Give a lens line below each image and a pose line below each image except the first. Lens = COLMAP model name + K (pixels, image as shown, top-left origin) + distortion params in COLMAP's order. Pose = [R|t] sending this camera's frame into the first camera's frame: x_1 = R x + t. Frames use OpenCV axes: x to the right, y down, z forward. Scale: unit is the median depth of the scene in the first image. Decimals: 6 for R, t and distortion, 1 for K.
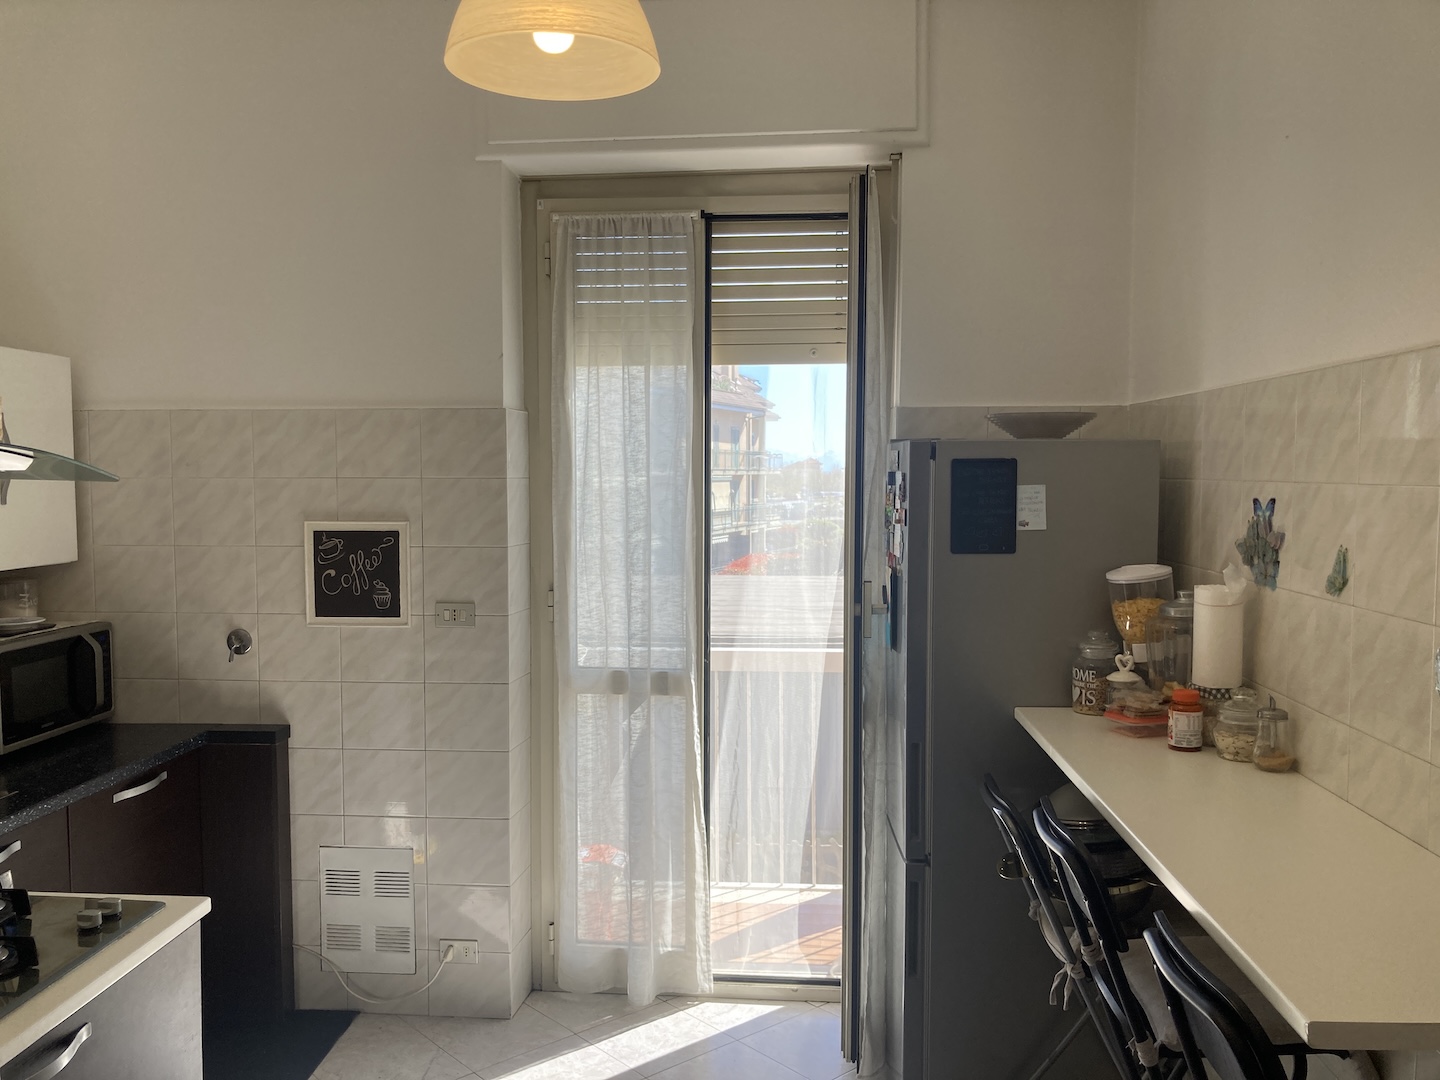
lens RADIAL K [[1185.1, 0, 719.1], [0, 1185.1, 541.3], [0, 0, 1]] dist [0.076540, -0.011303]
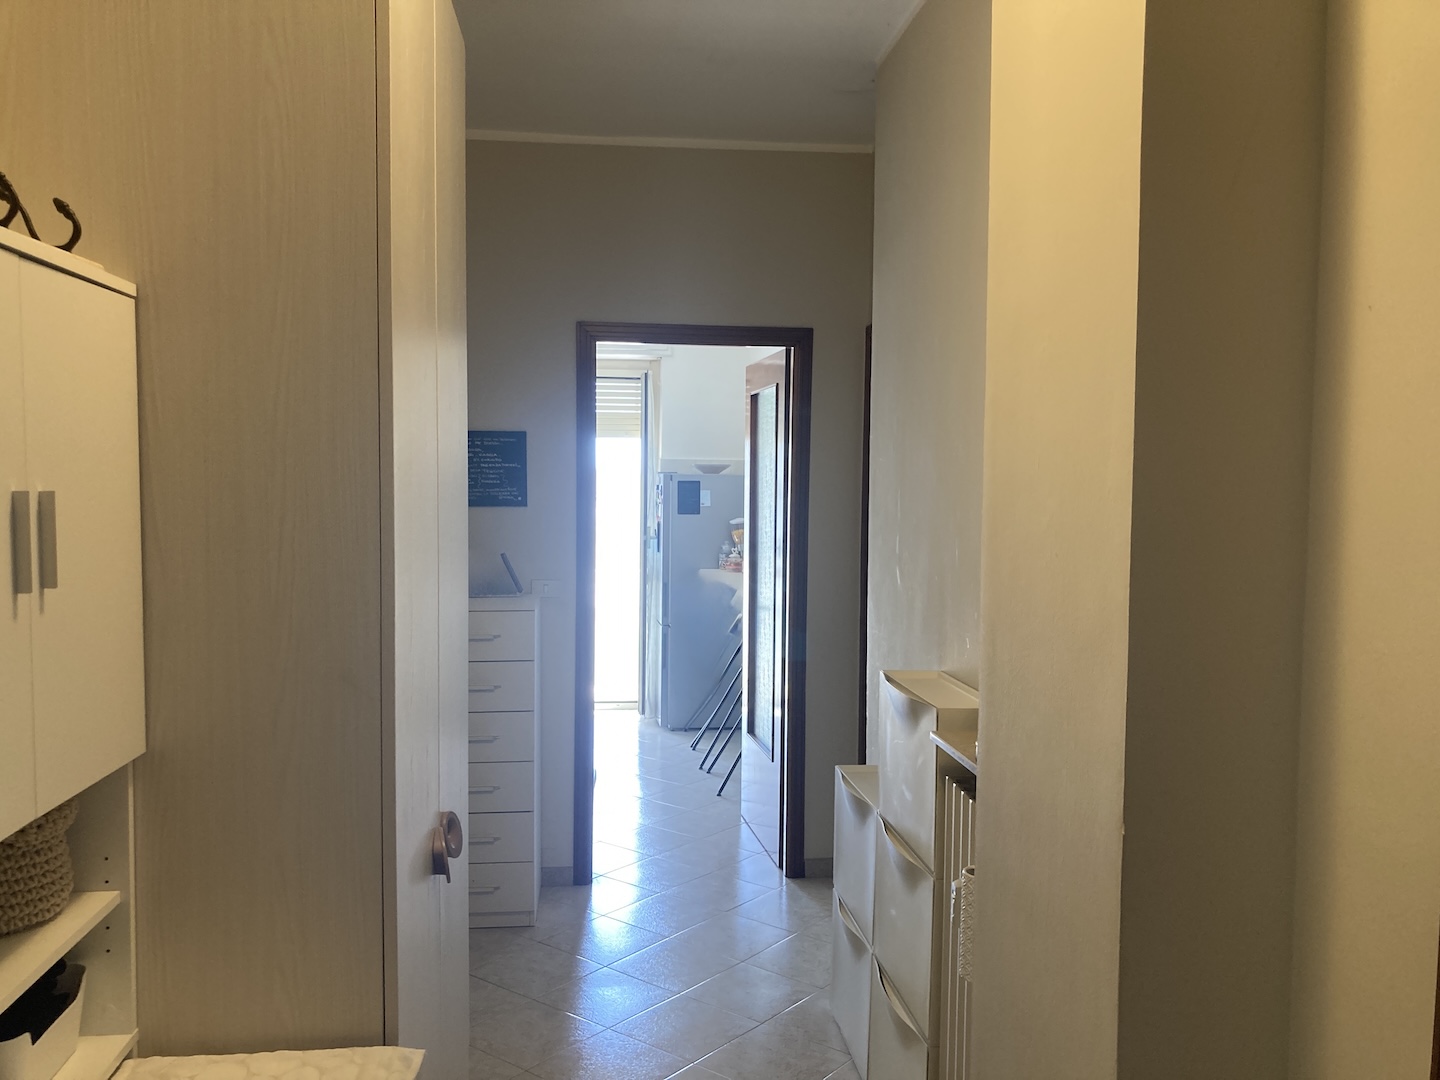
lens RADIAL K [[1185.1, 0, 720.0], [0, 1185.1, 542.1], [0, 0, 1]] dist [0.076540, -0.011303]
pose [[0.983732, 0.002154, 0.179632, -0.190024], [-0.000615, 0.999963, -0.008623, 0.090604], [-0.179644, 0.008372, 0.983696, -1.602745]]
